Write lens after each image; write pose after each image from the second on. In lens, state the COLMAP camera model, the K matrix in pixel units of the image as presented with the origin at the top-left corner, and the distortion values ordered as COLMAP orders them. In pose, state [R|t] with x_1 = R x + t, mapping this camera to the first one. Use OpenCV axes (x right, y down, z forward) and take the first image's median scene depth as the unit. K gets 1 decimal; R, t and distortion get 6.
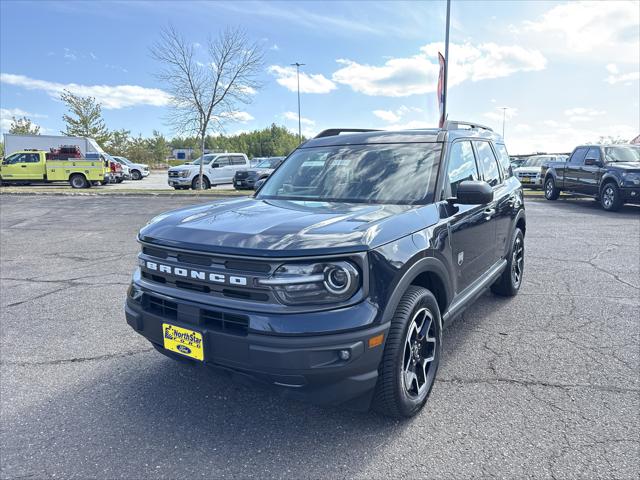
lens RADIAL K [[458.2, 0, 324.9], [0, 458.2, 235.7], [0, 0, 1]] dist [0.034648, -0.051021]
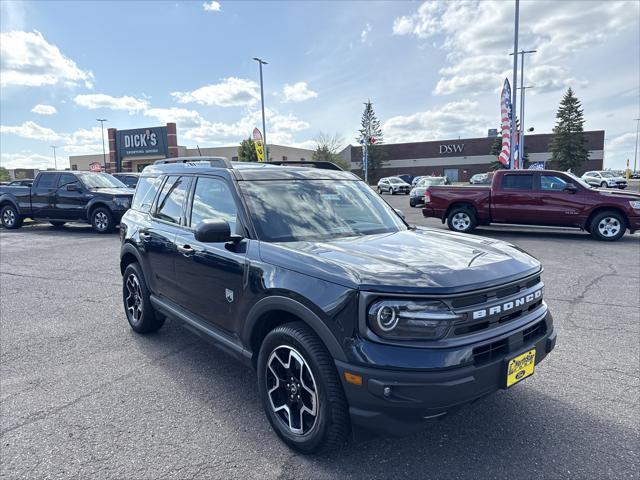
lens RADIAL K [[458.2, 0, 320.2], [0, 458.2, 228.7], [0, 0, 1]] dist [0.034648, -0.051021]
pose [[0.285638, -0.080967, 0.954911, -1.422344], [0.141145, 0.989112, 0.041647, -0.201778], [-0.947887, 0.122885, 0.293956, 1.063216]]
